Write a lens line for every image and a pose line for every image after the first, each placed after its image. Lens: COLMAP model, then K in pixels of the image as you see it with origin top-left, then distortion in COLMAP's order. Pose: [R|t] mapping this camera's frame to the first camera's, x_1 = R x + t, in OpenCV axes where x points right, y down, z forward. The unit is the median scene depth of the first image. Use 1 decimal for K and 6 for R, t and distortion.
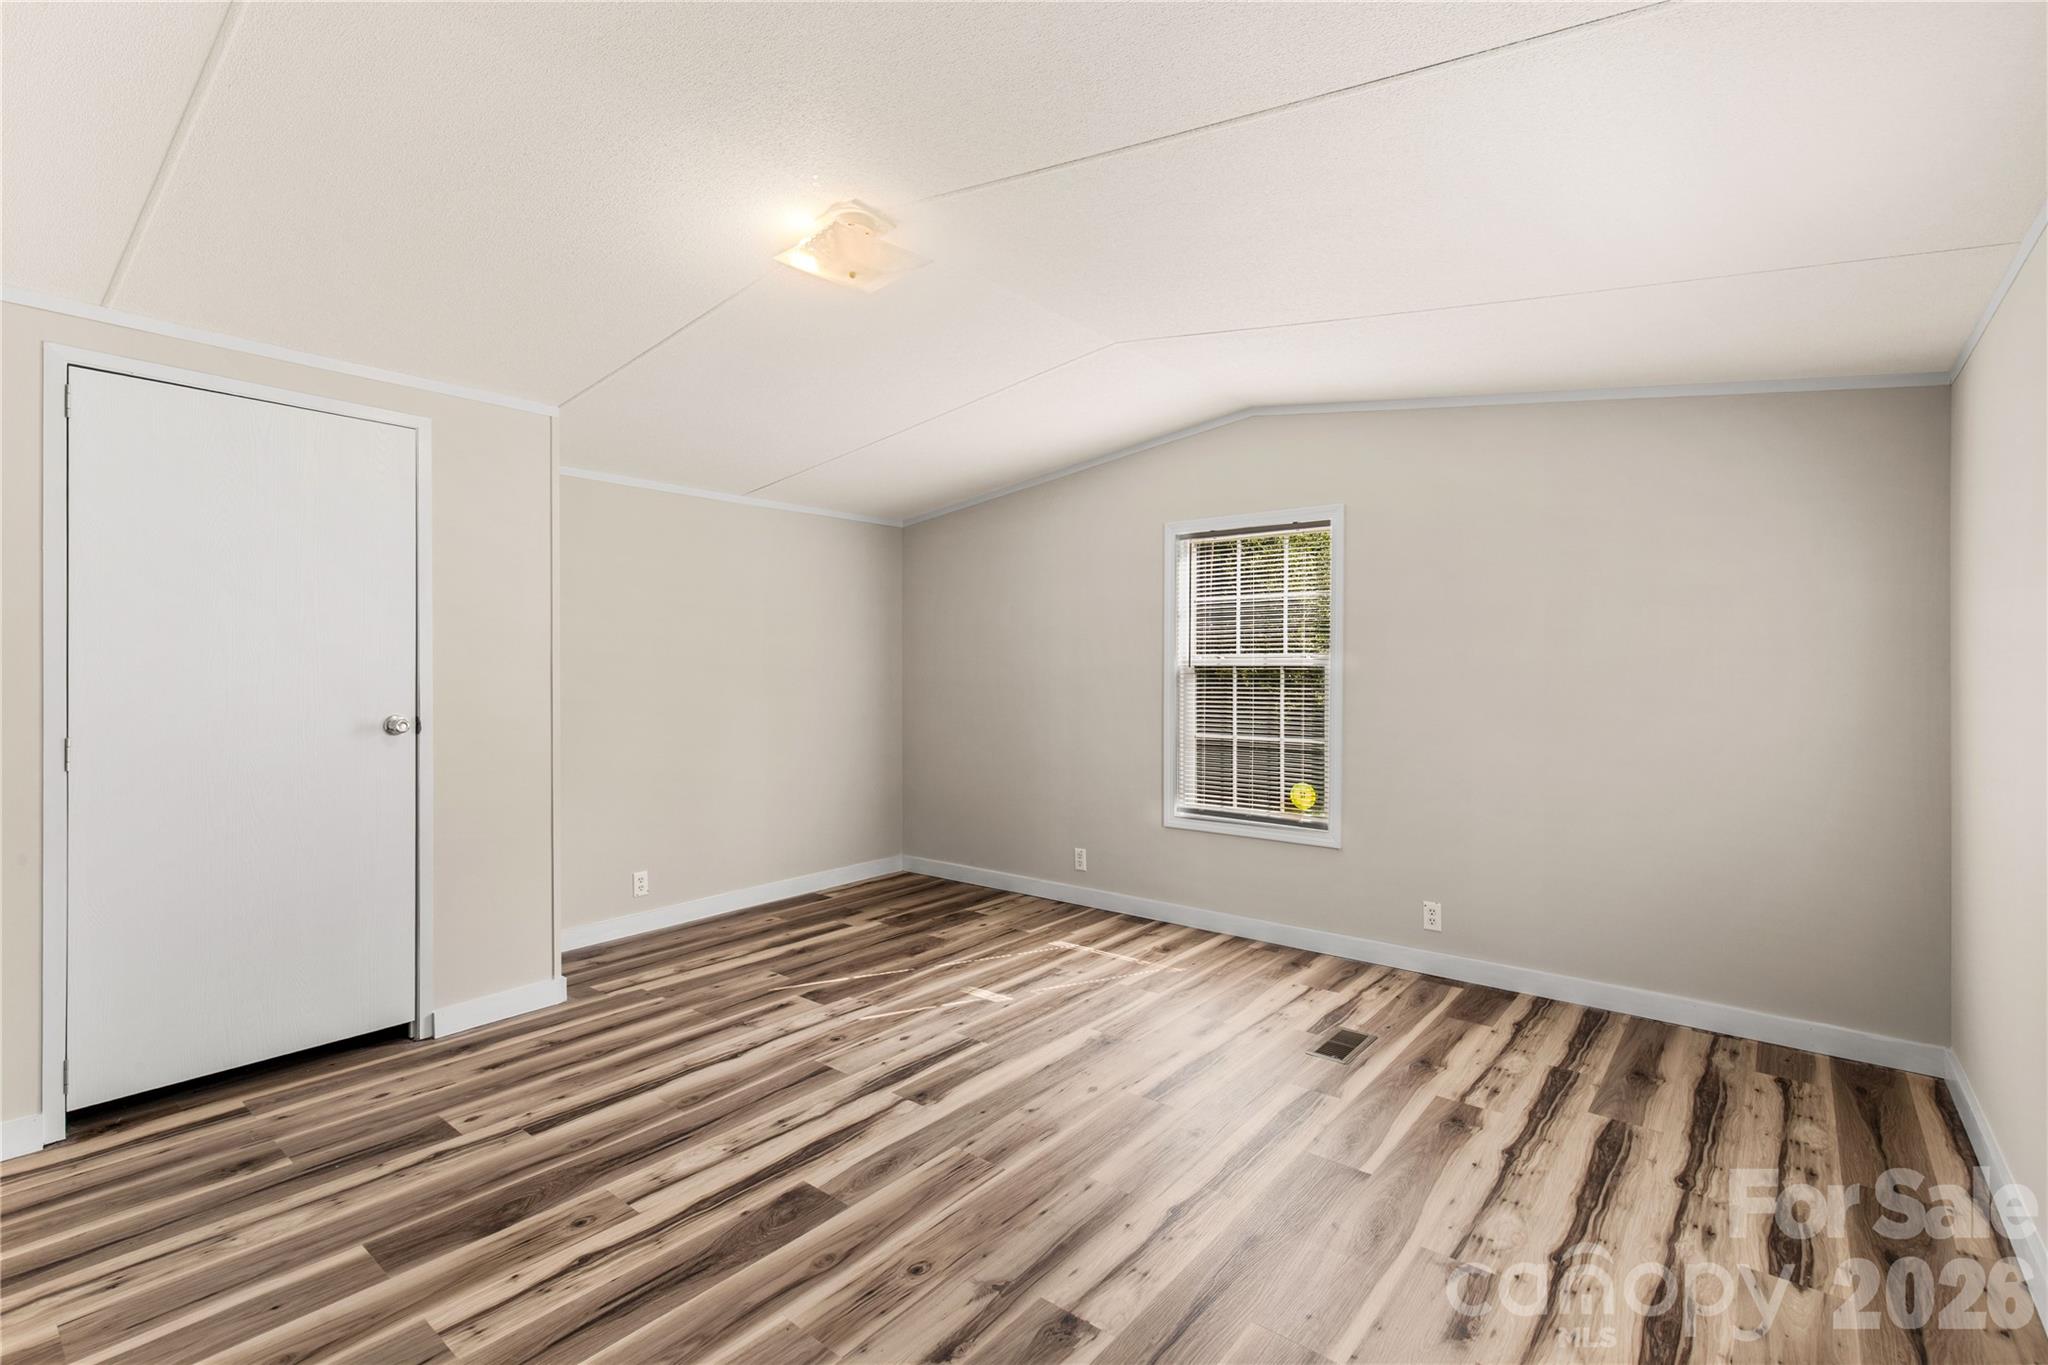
lens RADIAL K [[933.3, 0, 1013.6], [0, 933.3, 673.8], [0, 0, 1]] dist [0.008111, 0.001213]
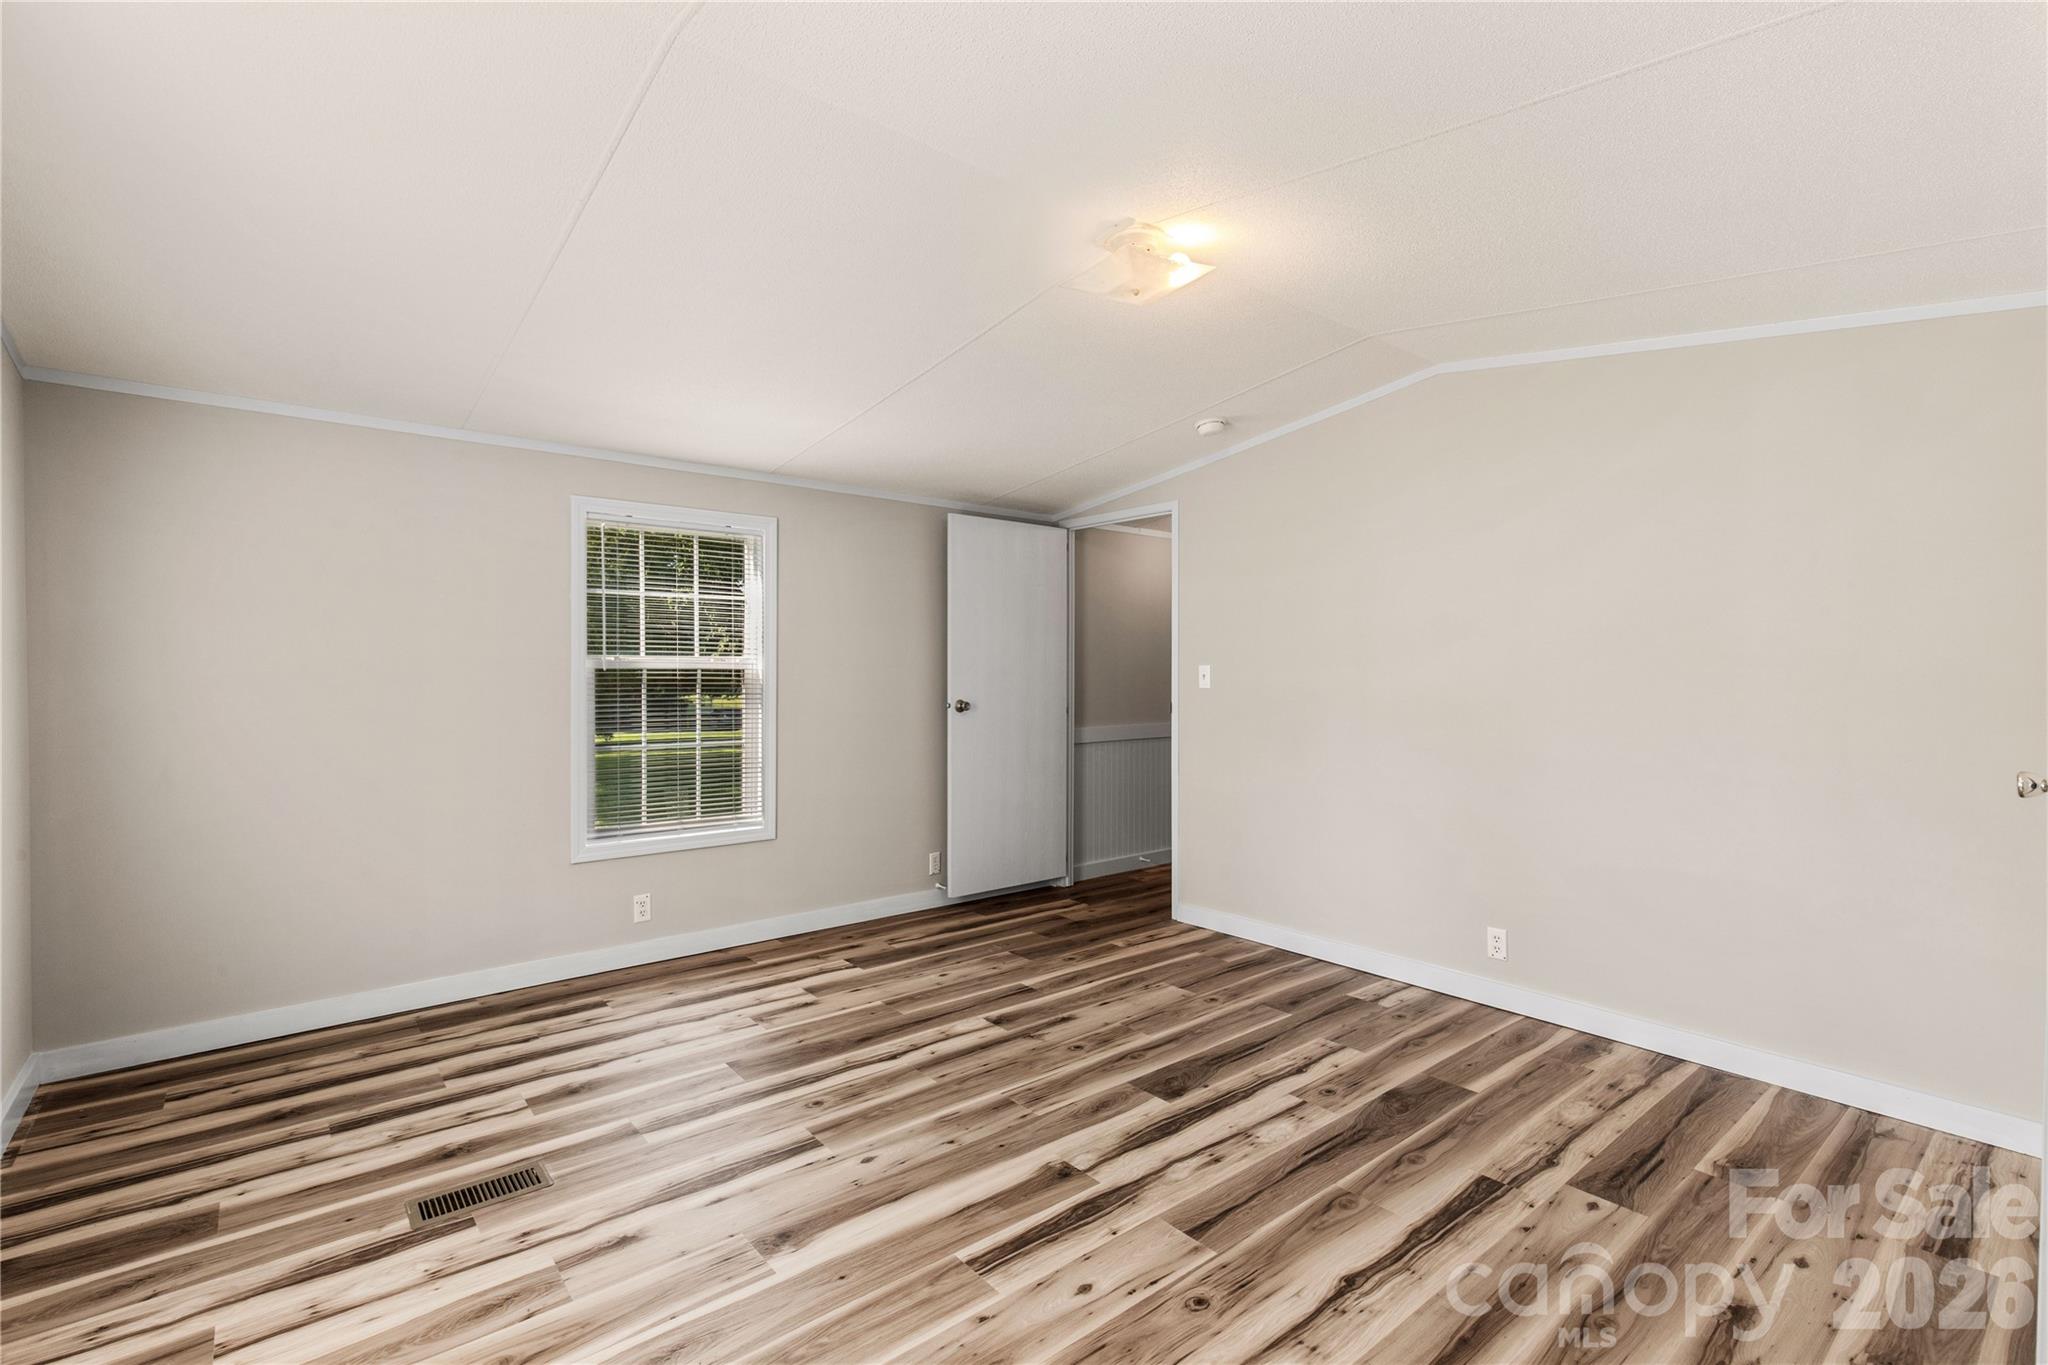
lens RADIAL K [[933.3, 0, 1026.6], [0, 933.3, 682.4], [0, 0, 1]] dist [0.008111, 0.001213]
pose [[-0.983862, -0.004775, 0.178867, -0.233392], [-0.001109, 0.999787, 0.020591, -0.015424], [-0.178927, 0.020060, -0.983658, 1.998703]]
